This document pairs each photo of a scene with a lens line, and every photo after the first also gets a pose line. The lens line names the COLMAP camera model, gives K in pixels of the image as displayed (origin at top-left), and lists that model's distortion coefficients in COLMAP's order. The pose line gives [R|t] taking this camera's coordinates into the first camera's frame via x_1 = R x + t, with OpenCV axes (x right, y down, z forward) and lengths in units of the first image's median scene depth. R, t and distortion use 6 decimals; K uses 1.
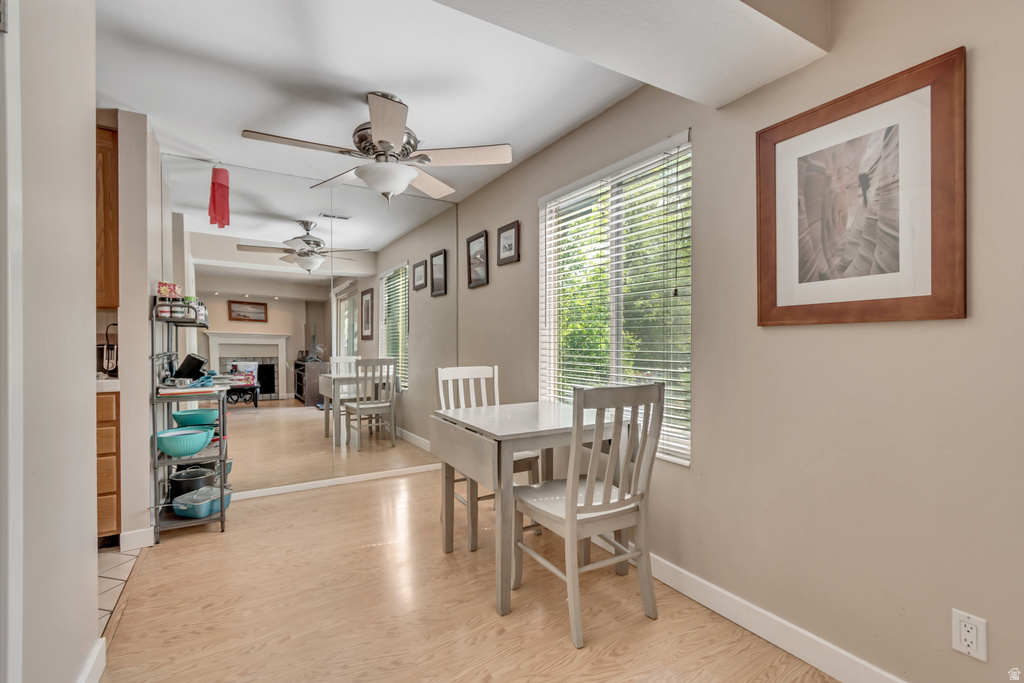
lens RADIAL K [[464.9, 0, 511.7], [0, 464.9, 339.0], [0, 0, 1]] dist [0.000929, -0.000784]
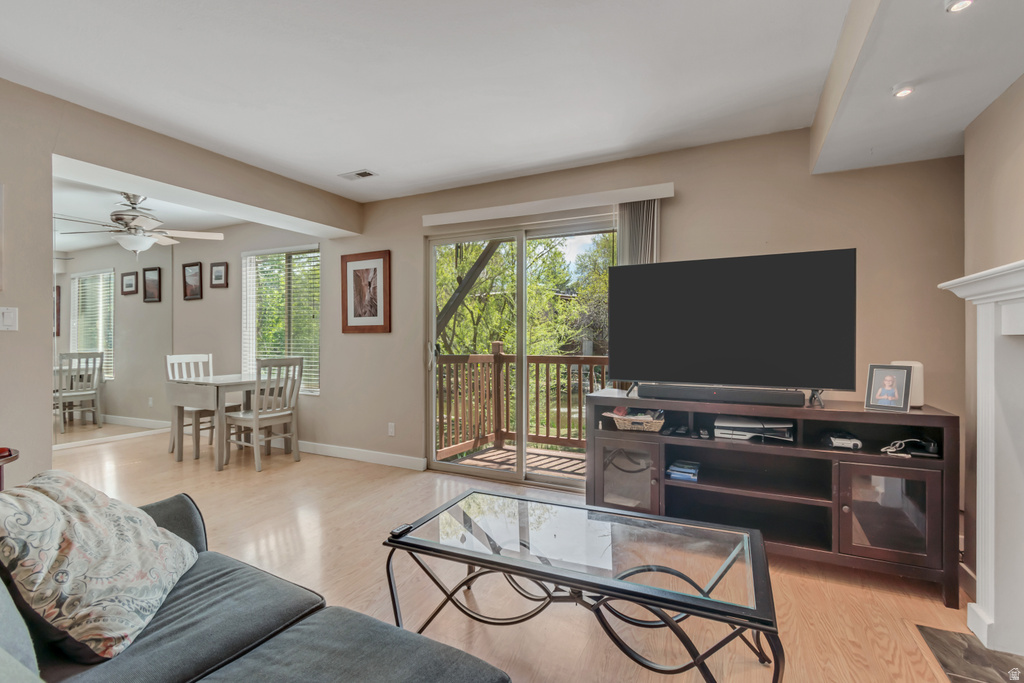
lens RADIAL K [[464.9, 0, 511.7], [0, 464.9, 339.0], [0, 0, 1]] dist [0.000929, -0.000784]
pose [[0.839585, 0.003686, 0.543215, -0.044485], [-0.007509, 0.999960, 0.004821, -0.011909], [-0.543176, -0.008127, 0.839580, -1.205711]]
